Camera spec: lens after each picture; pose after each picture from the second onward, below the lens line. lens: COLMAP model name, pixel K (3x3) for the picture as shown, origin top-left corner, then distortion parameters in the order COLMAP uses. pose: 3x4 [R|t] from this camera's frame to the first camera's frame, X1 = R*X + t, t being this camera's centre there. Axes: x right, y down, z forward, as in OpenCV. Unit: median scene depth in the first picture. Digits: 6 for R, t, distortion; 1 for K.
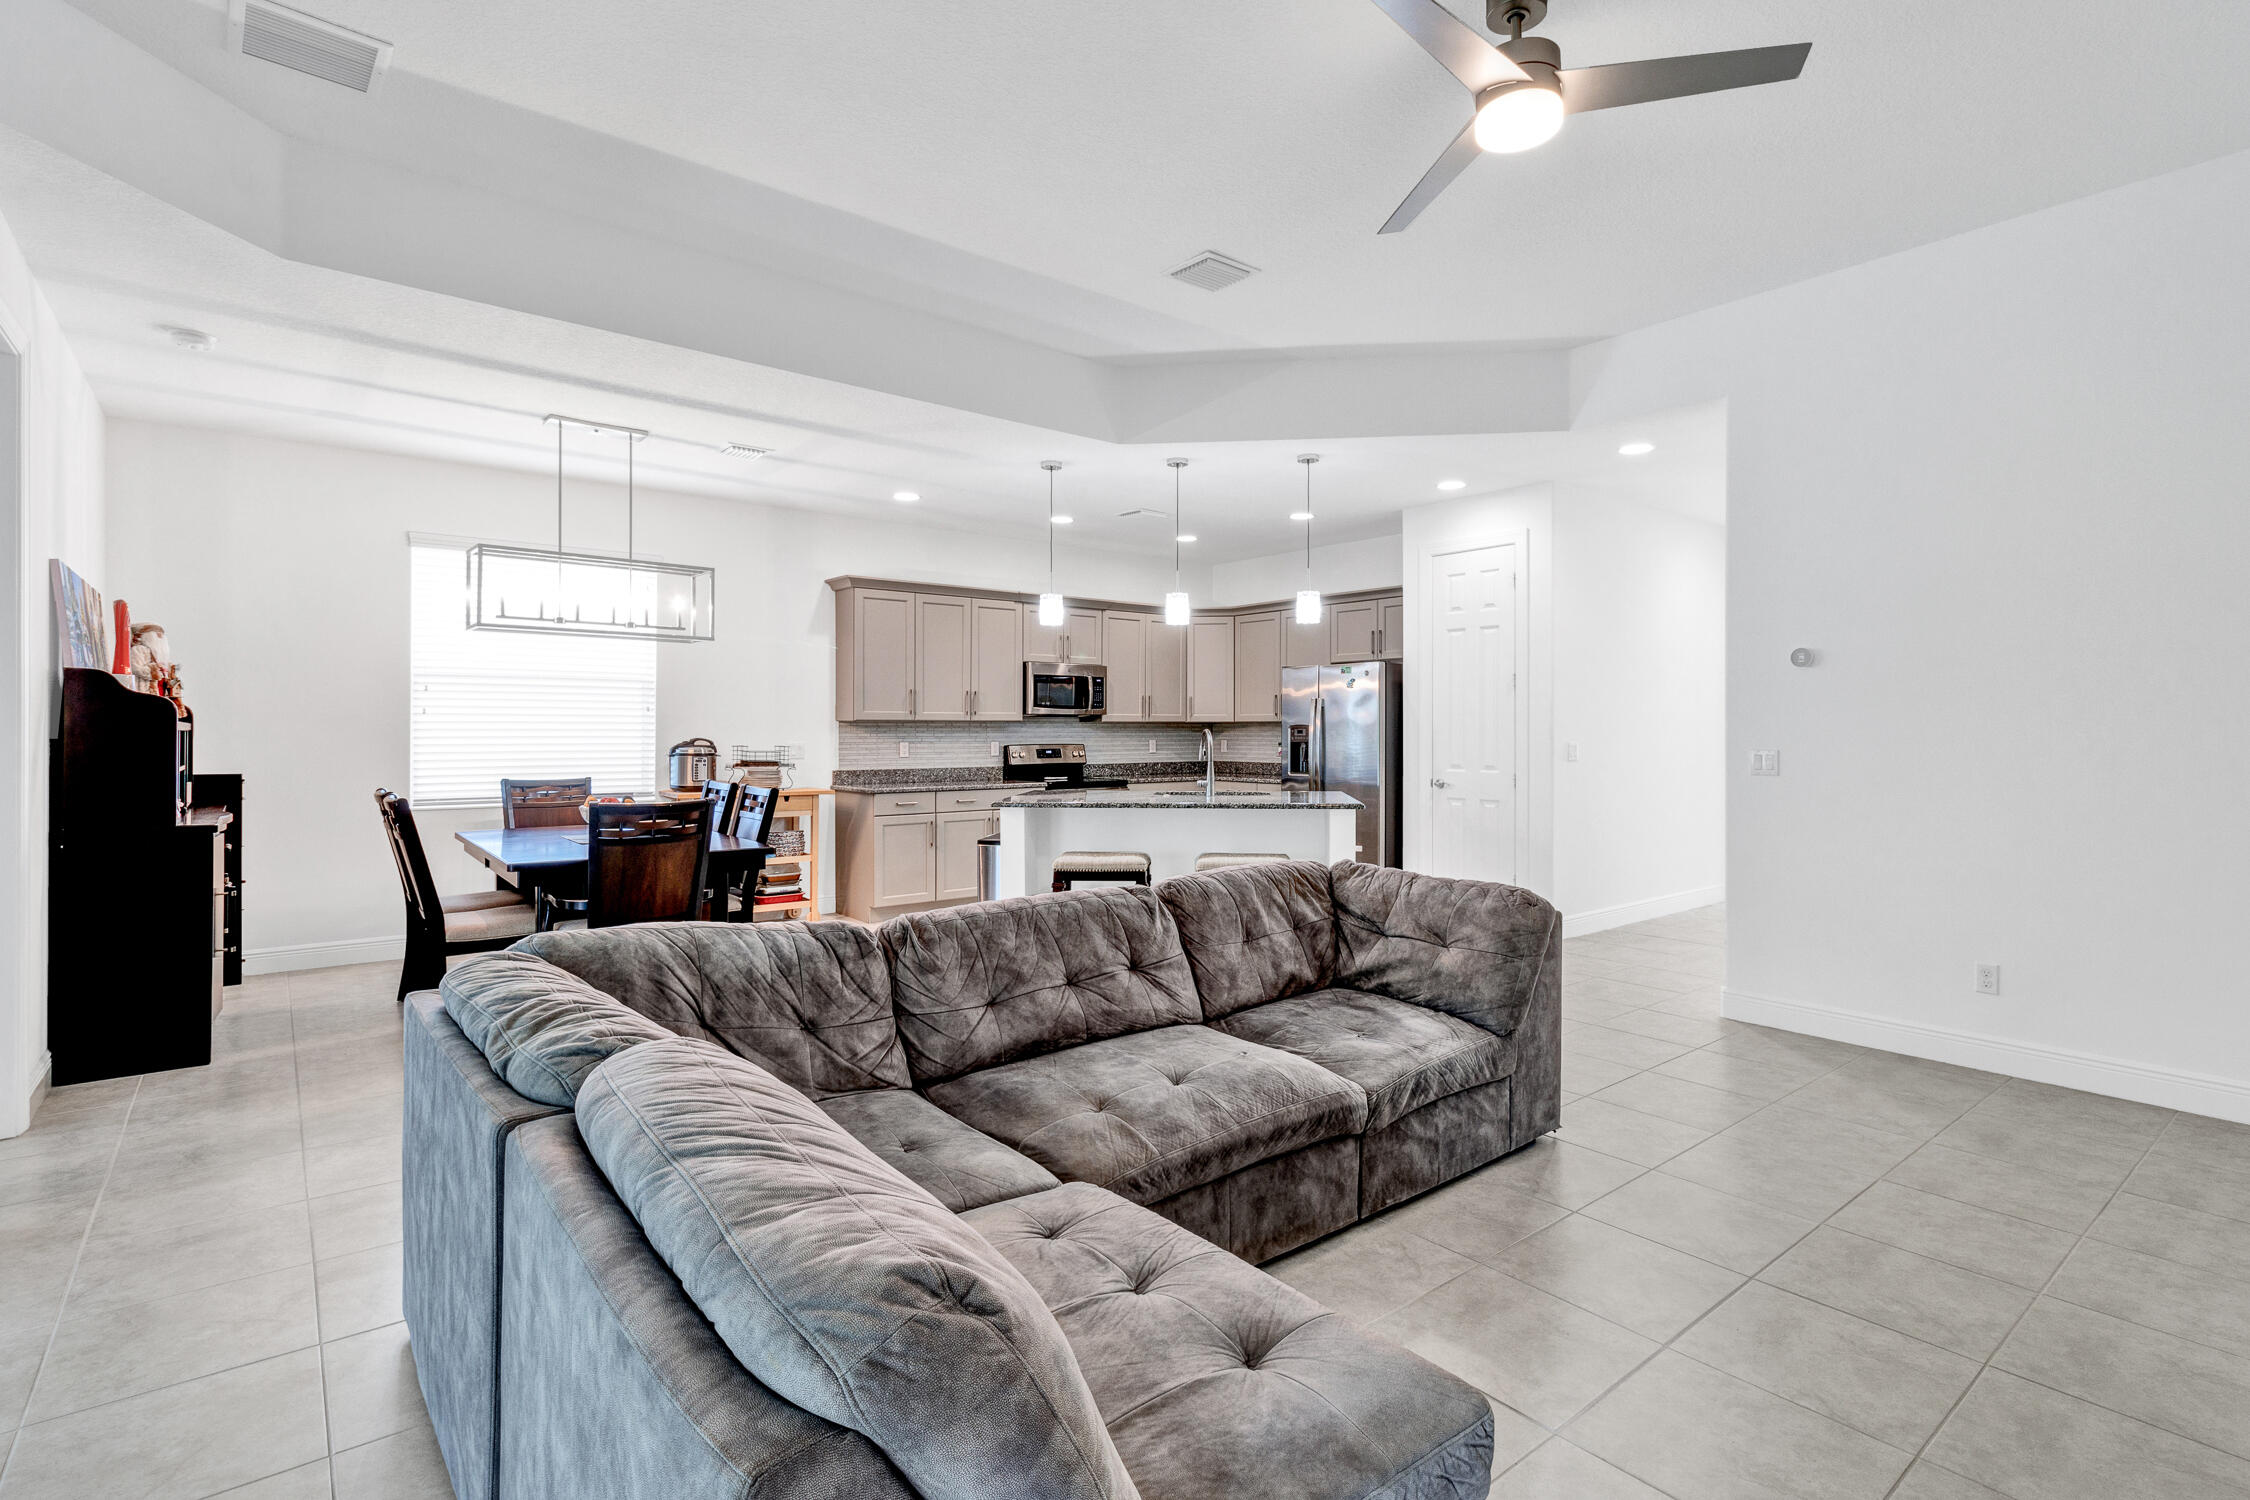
lens RADIAL K [[1073.3, 0, 1126.5], [0, 1073.3, 733.5], [0, 0, 1]] dist [0.003409, 0.001697]
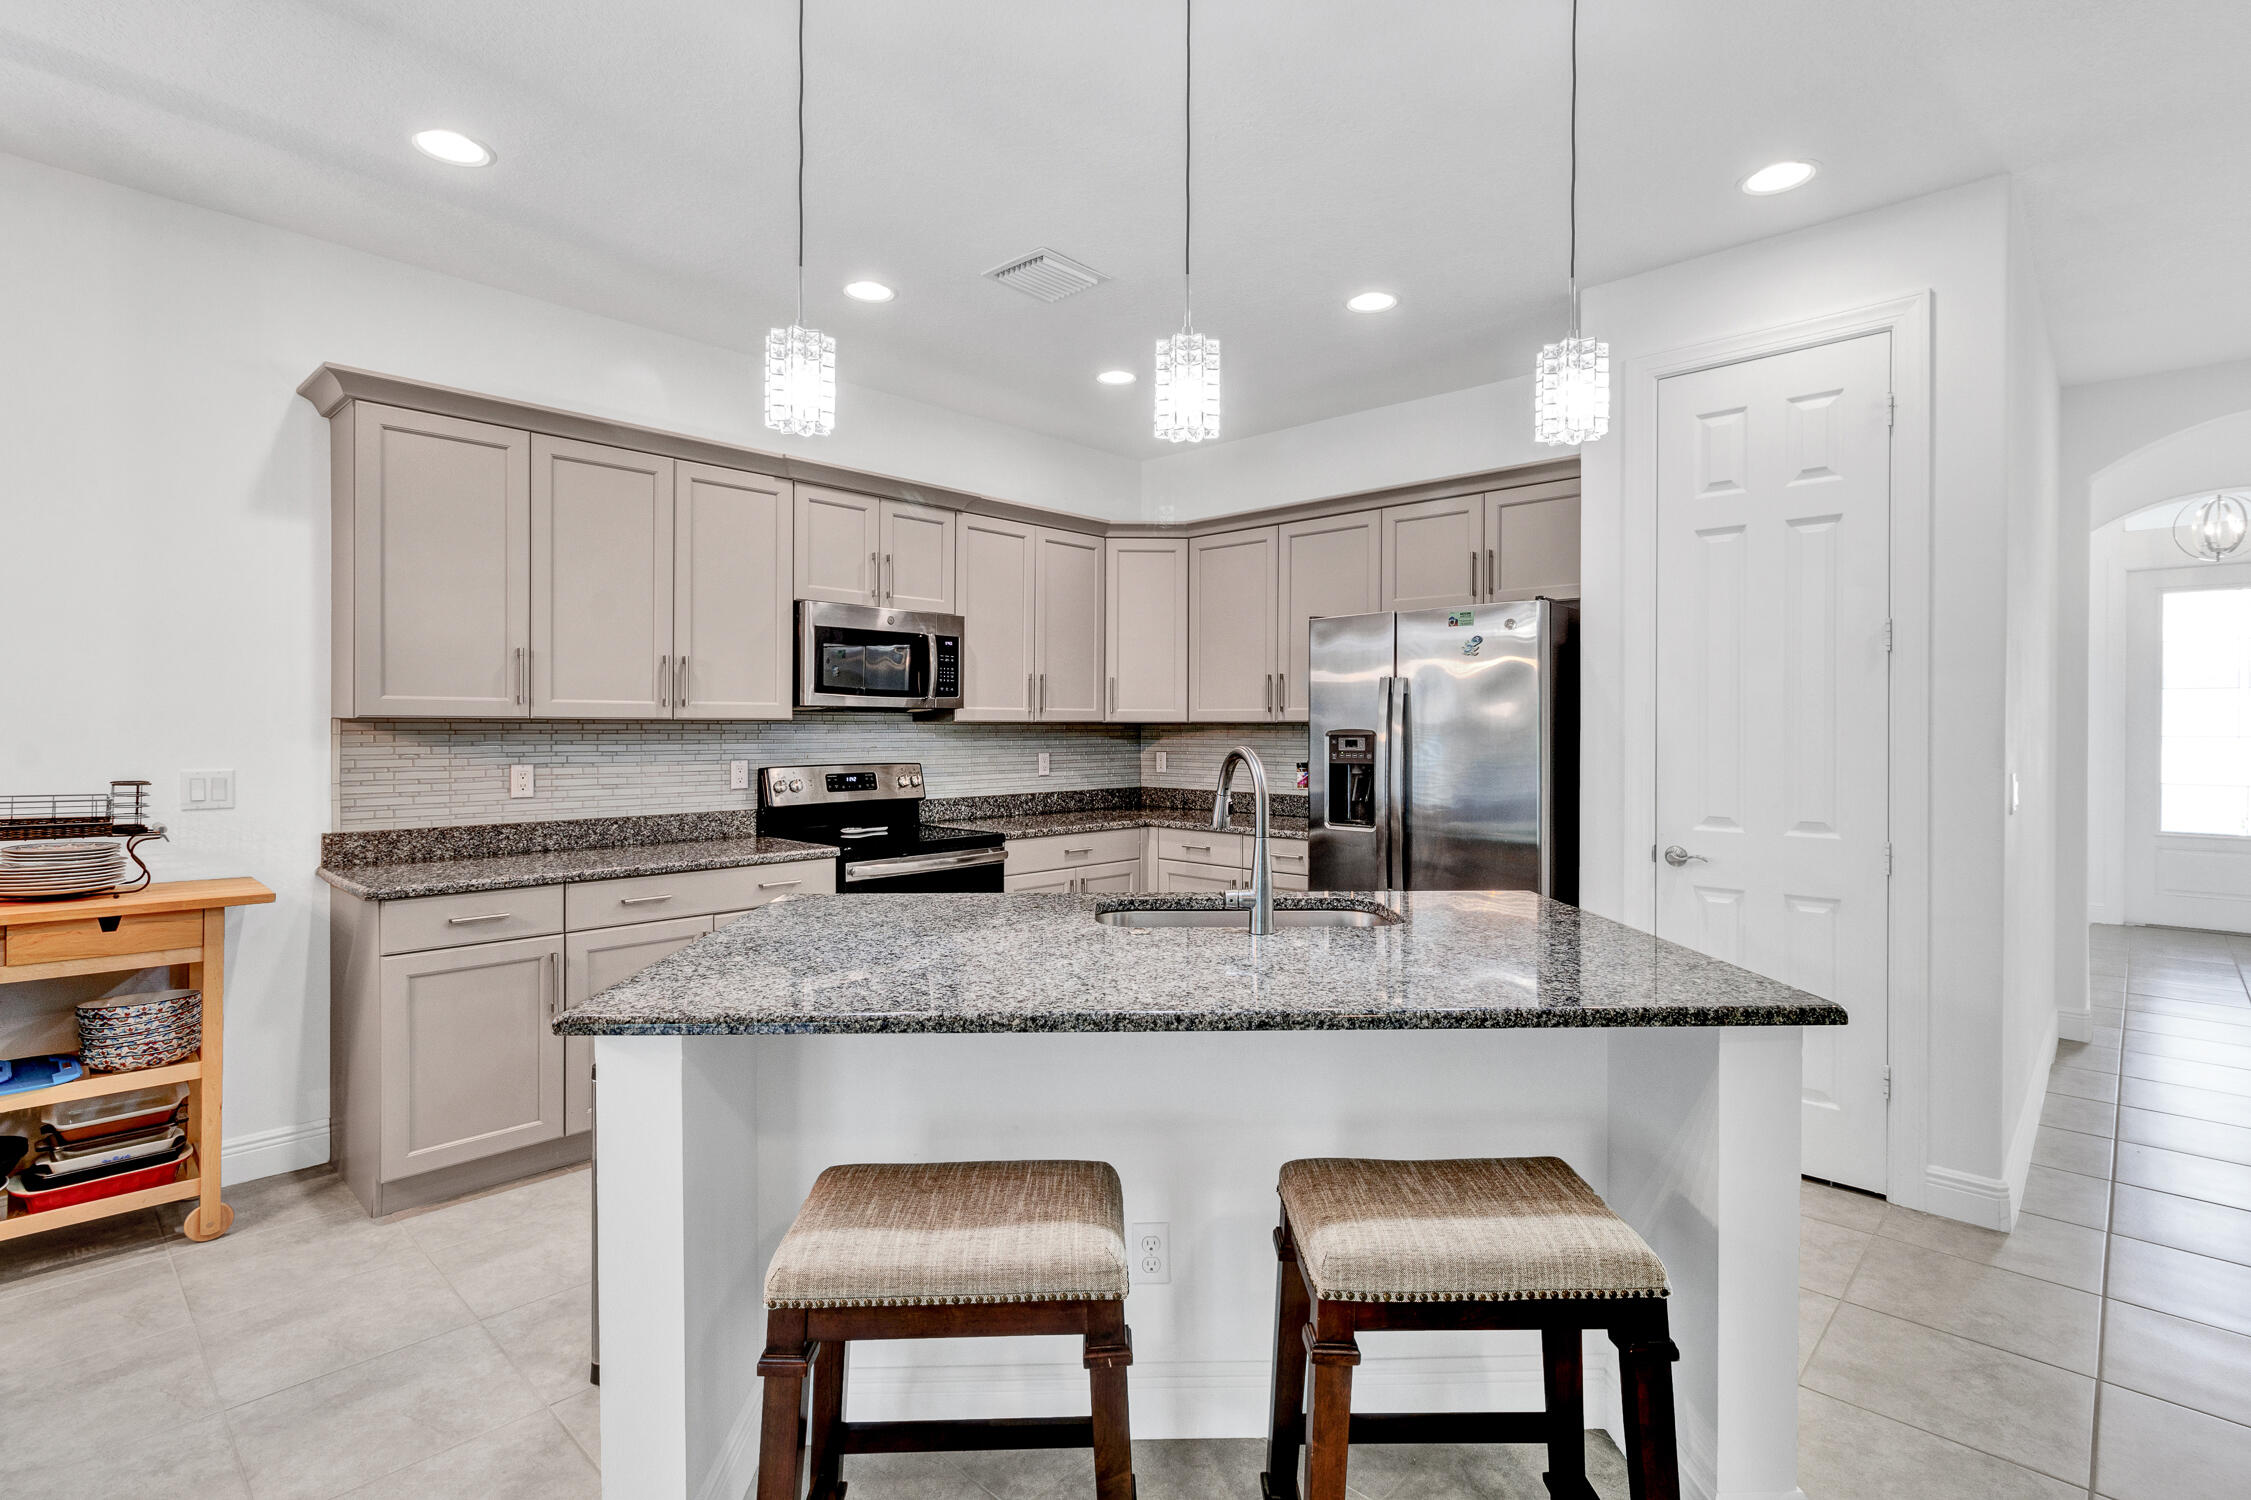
lens RADIAL K [[1063.1, 0, 1123.7], [0, 1063.1, 735.0], [0, 0, 1]] dist [0.001212, 0.000453]
pose [[0.990754, 0.001700, 0.135660, -0.012833], [-0.002271, 0.999989, 0.004056, -0.007450], [-0.135652, -0.004327, 0.990747, 0.523538]]
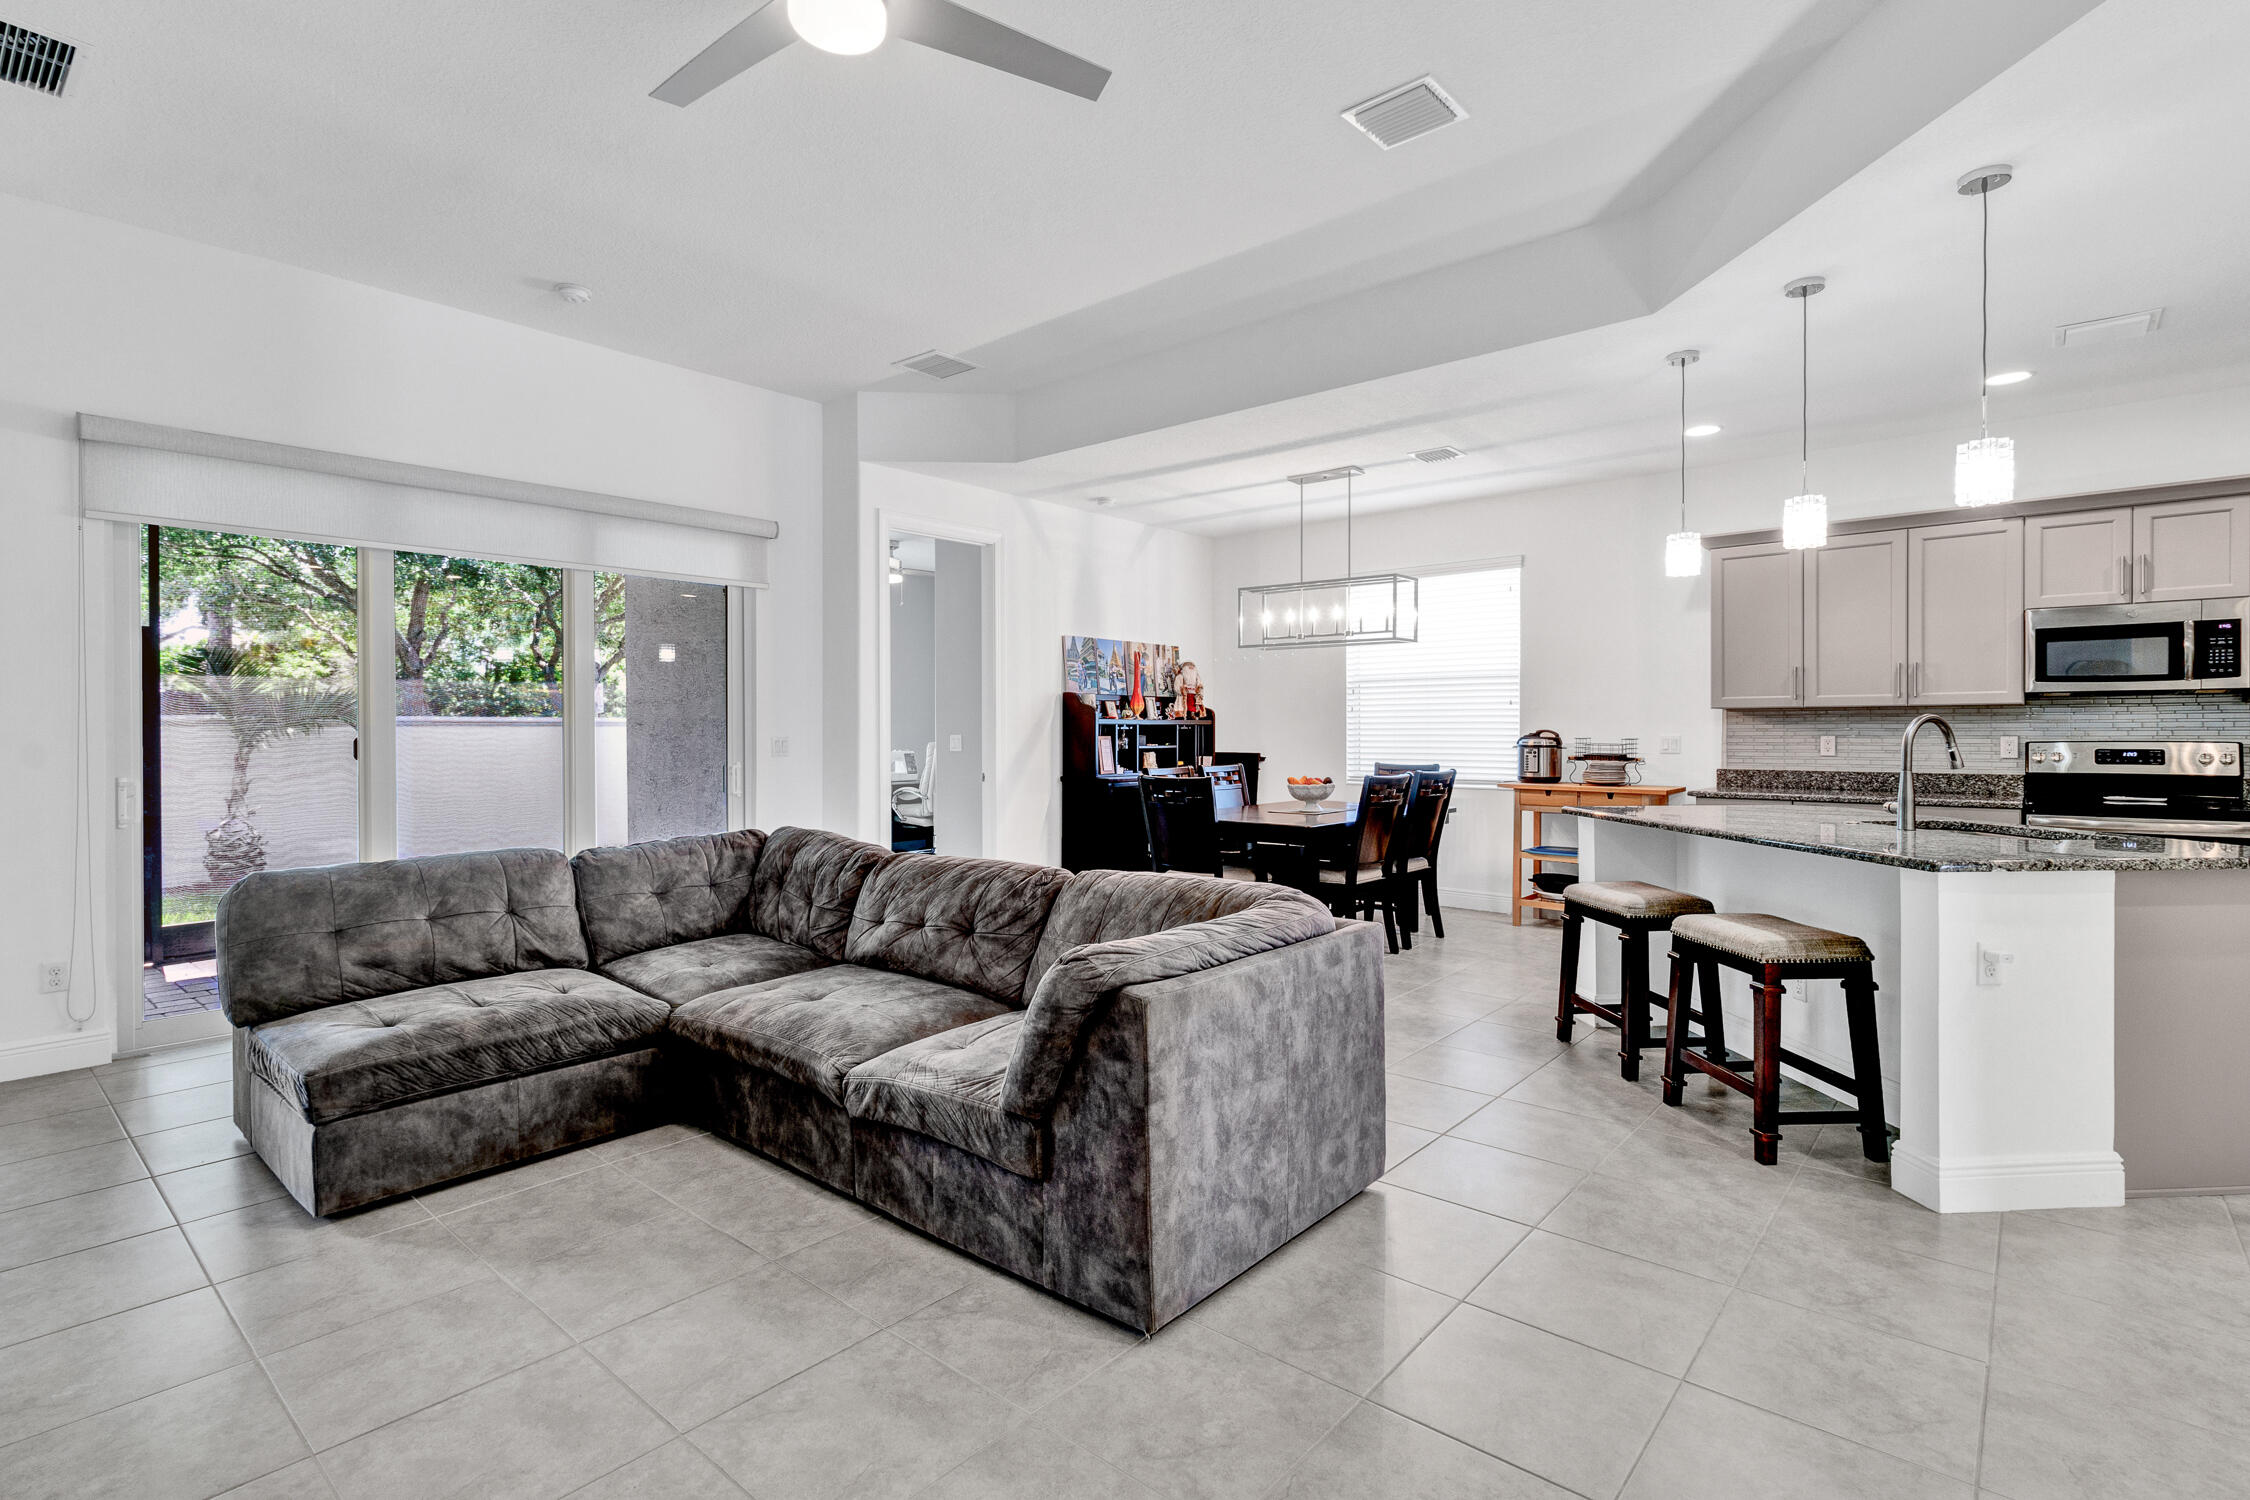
lens RADIAL K [[1073.3, 0, 1126.5], [0, 1073.3, 733.5], [0, 0, 1]] dist [0.003409, 0.001697]
pose [[0.183821, 0.003629, -0.982953, 0.457497], [0.001852, 0.999990, 0.004038, 0.002483], [0.982958, -0.002563, 0.183813, 0.384445]]
